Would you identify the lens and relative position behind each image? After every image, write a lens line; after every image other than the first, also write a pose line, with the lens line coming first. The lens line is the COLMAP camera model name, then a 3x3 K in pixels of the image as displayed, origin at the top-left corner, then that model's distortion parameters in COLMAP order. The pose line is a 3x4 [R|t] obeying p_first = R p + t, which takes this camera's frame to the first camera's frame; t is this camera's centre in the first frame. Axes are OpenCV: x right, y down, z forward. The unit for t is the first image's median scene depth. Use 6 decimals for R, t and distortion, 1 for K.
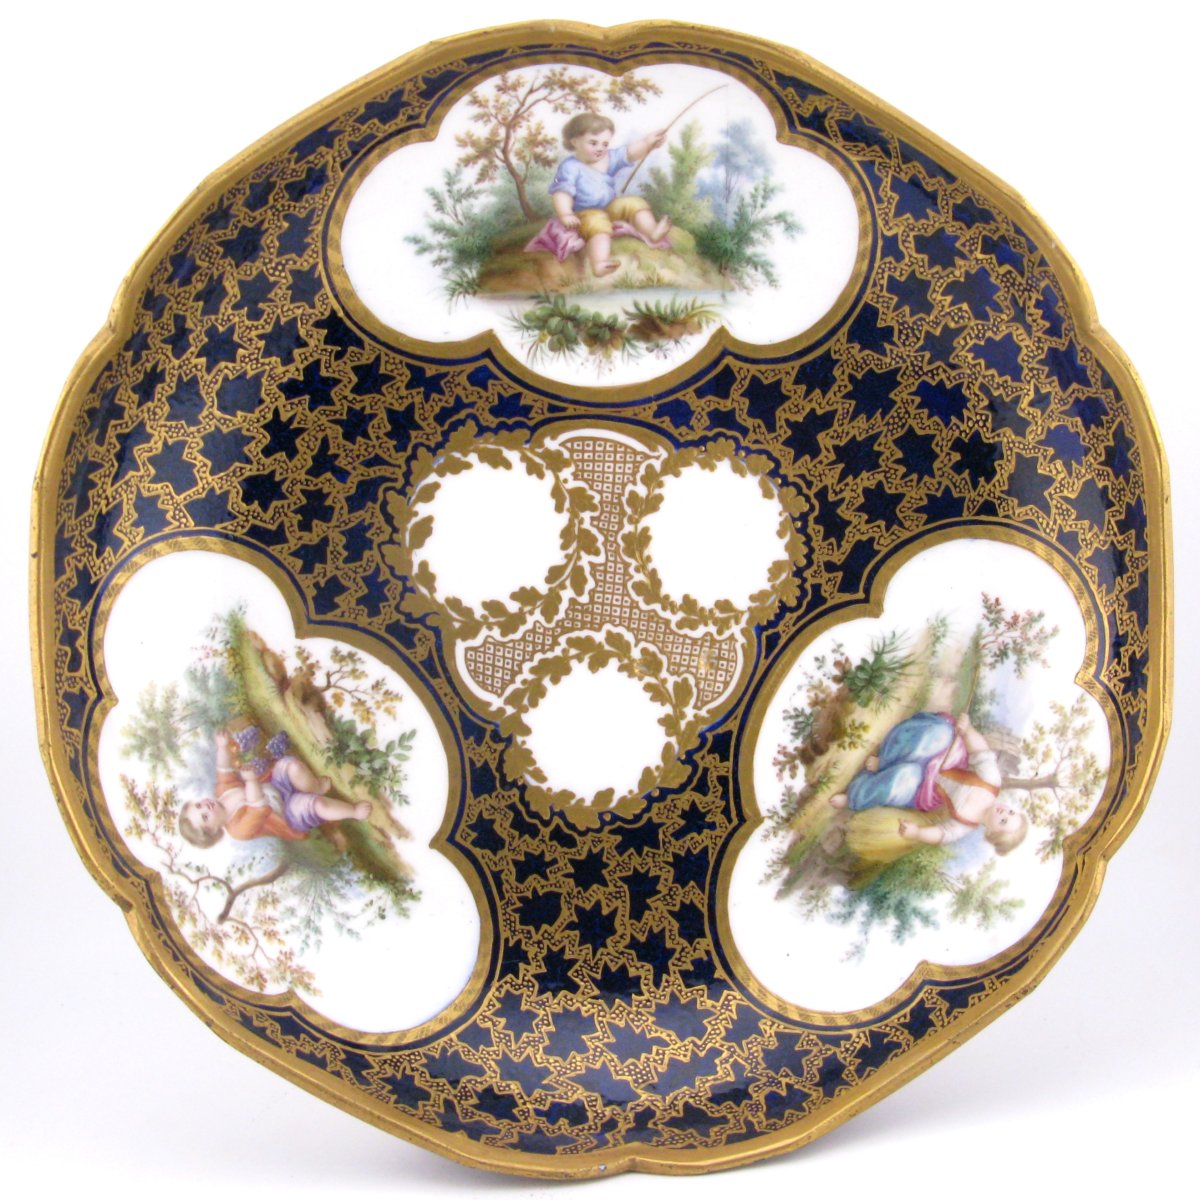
lens RADIAL K [[1835.0, 0, 593.6], [0, 1835.0, 632.2], [0, 0, 1]] dist [-0.183362, 0.000000]
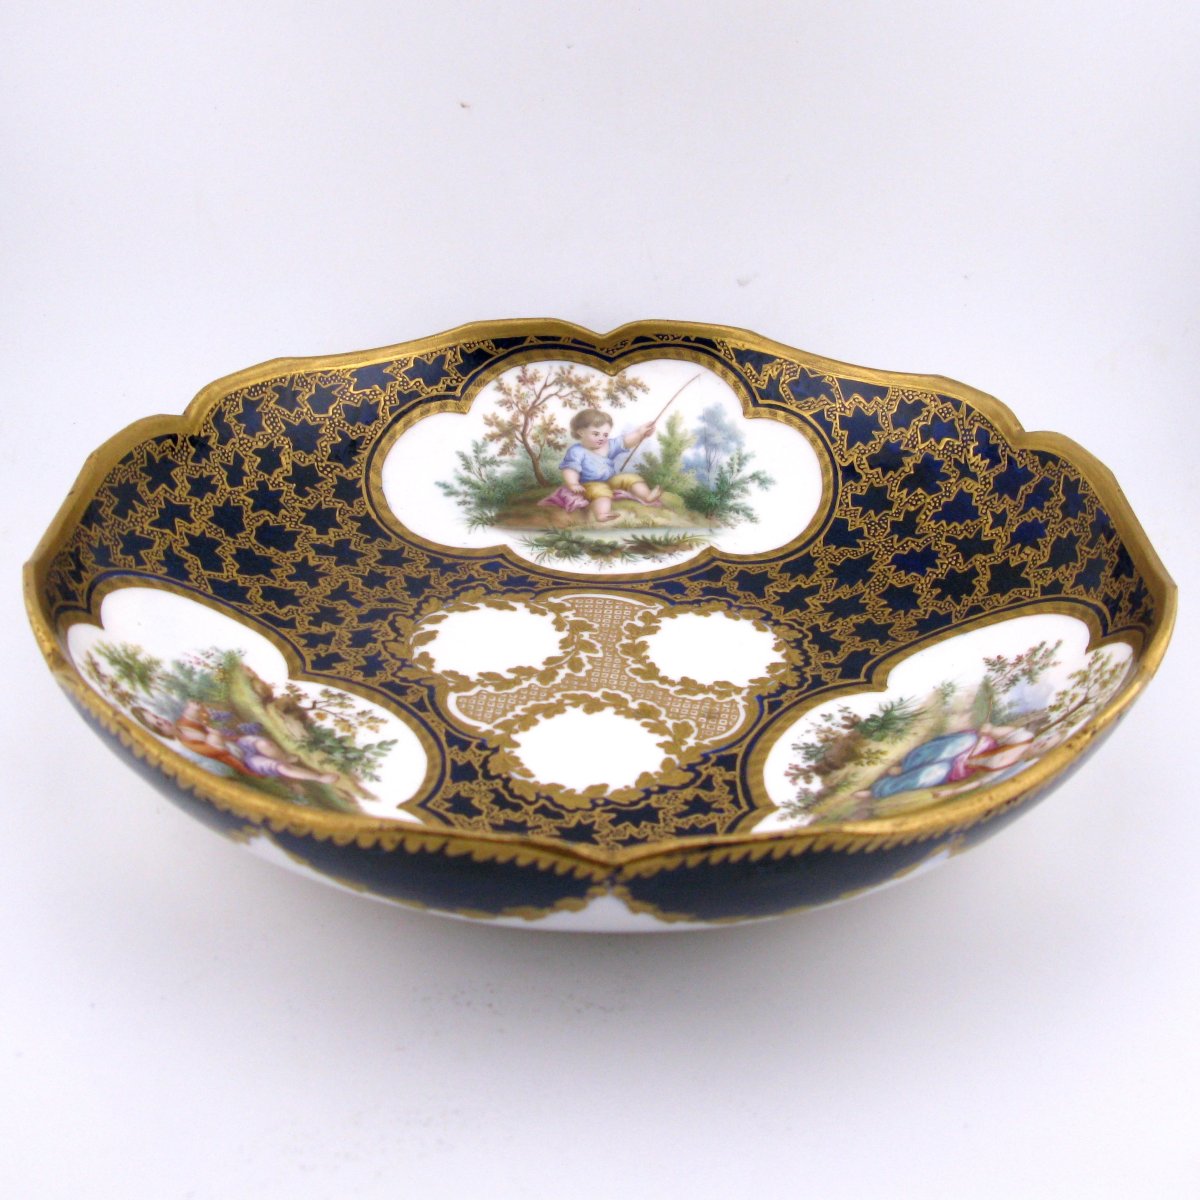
lens RADIAL K [[1835.0, 0, 607.8], [0, 1835.0, 607.5], [0, 0, 1]] dist [-0.183362, 0.000000]
pose [[0.998347, -0.040742, -0.040543, 0.051773], [-0.017544, 0.455707, -0.889957, 0.859590], [0.054735, 0.889197, 0.454239, 0.521169]]
